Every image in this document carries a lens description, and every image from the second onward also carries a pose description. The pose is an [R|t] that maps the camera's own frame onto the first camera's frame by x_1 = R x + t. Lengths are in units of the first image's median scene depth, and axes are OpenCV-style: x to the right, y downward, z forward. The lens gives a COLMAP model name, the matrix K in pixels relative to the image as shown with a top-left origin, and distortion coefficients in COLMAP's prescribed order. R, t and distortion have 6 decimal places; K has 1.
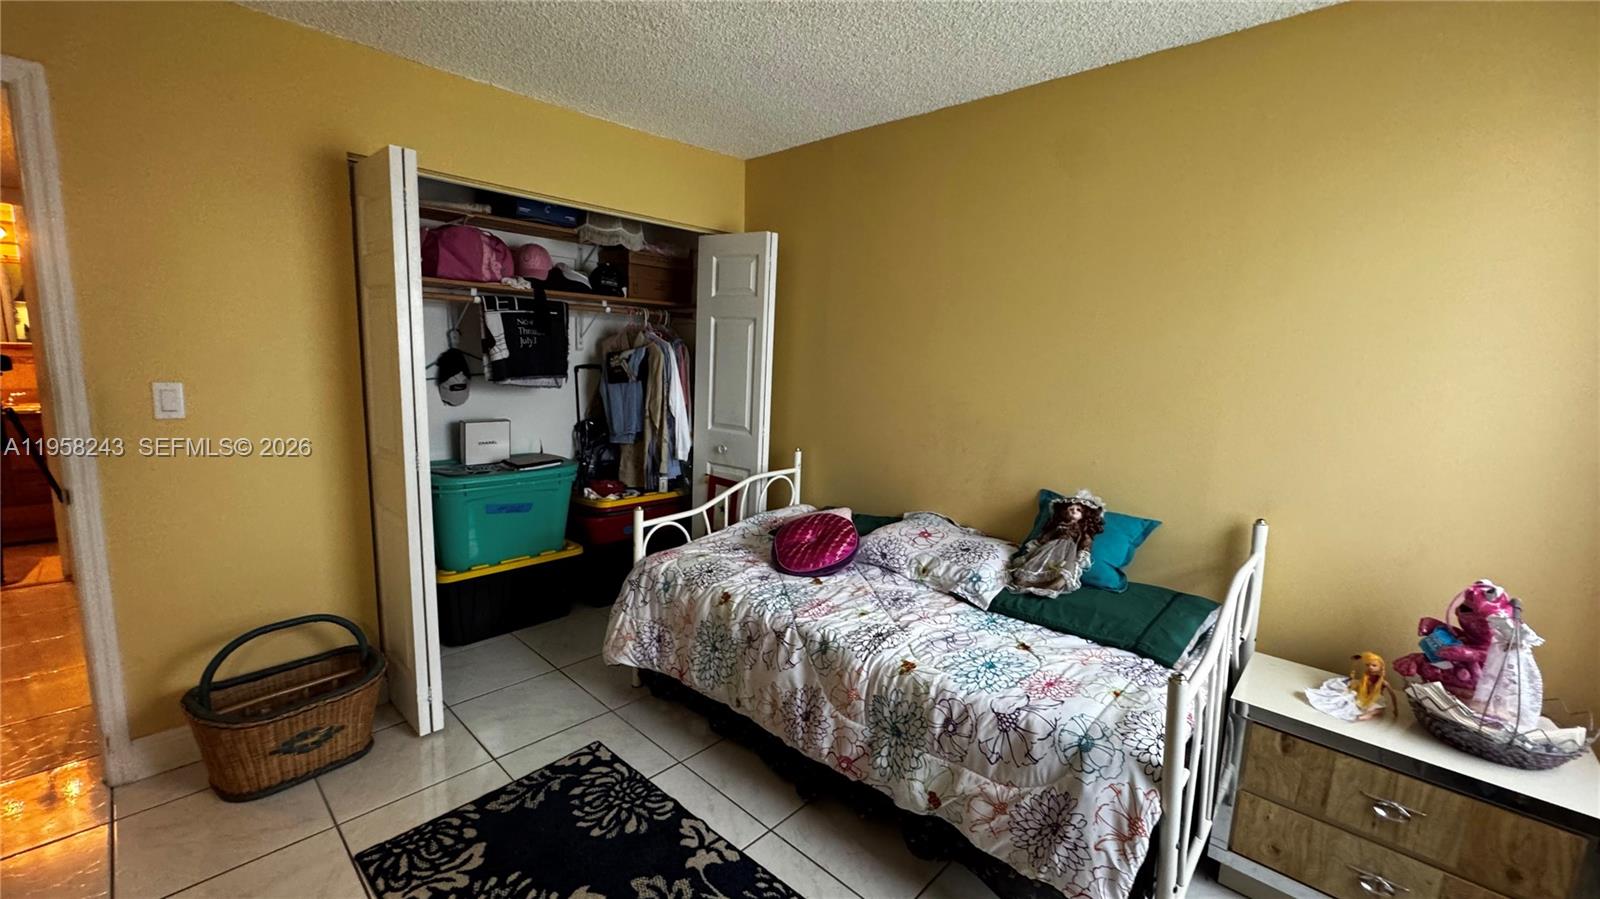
lens RADIAL K [[633.9, 0, 794.4], [0, 633.9, 448.1], [0, 0, 1]] dist [-0.006125, 0.000631]
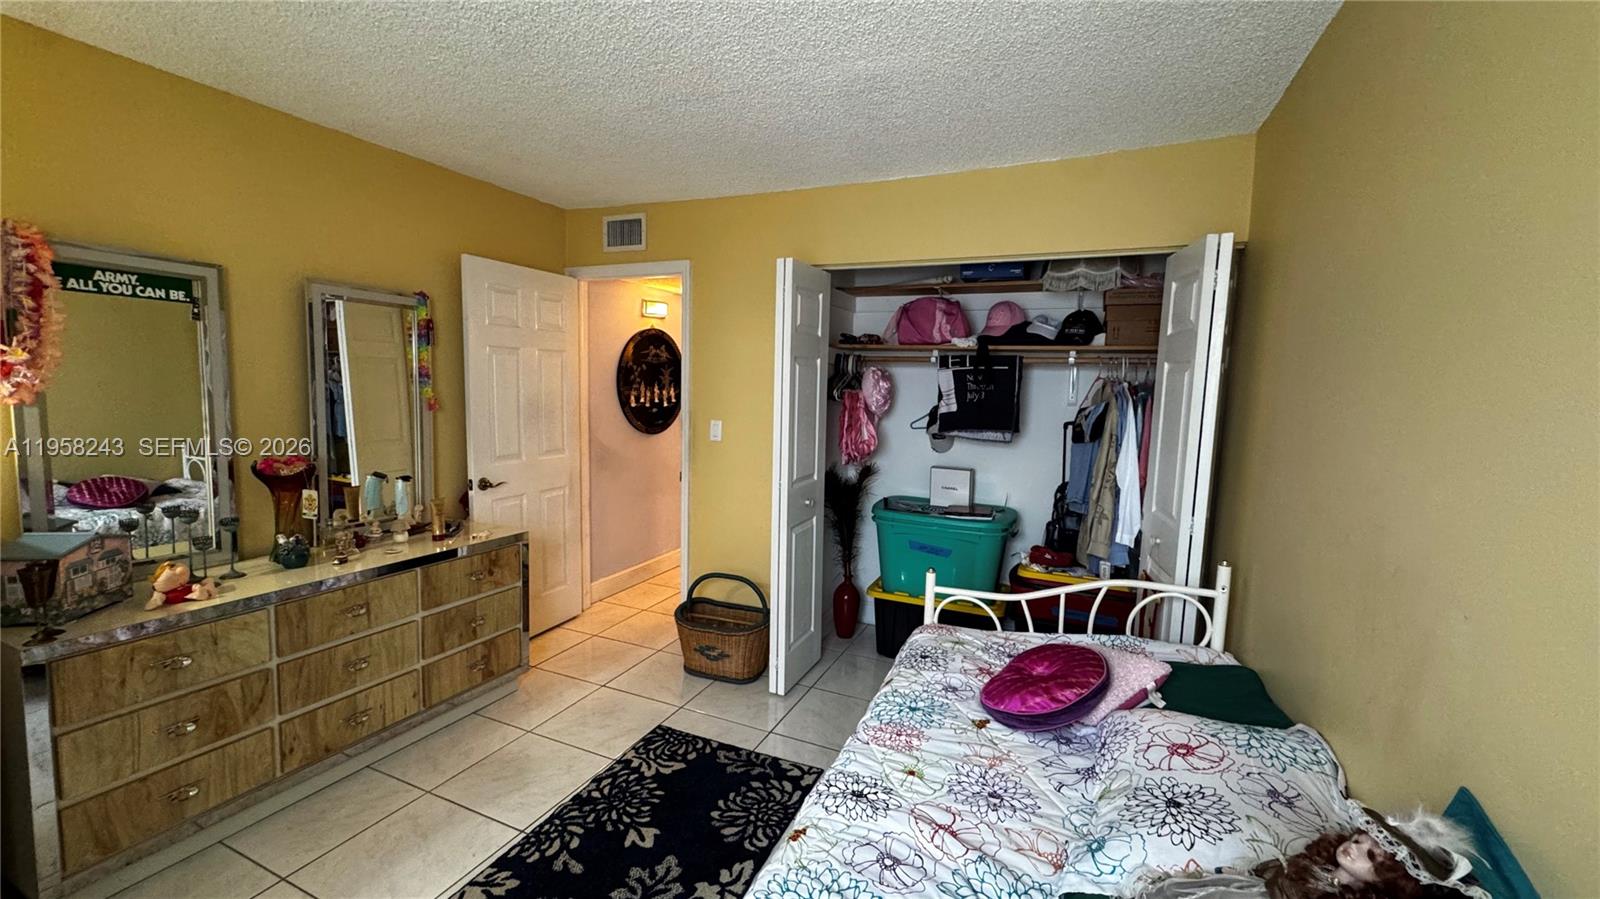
lens RADIAL K [[633.9, 0, 797.9], [0, 633.9, 444.0], [0, 0, 1]] dist [-0.006125, 0.000631]
pose [[0.335348, 0.065350, -0.939825, 0.580047], [-0.152014, 0.988272, 0.014478, -0.077027], [0.929749, 0.138011, 0.341350, 0.479997]]
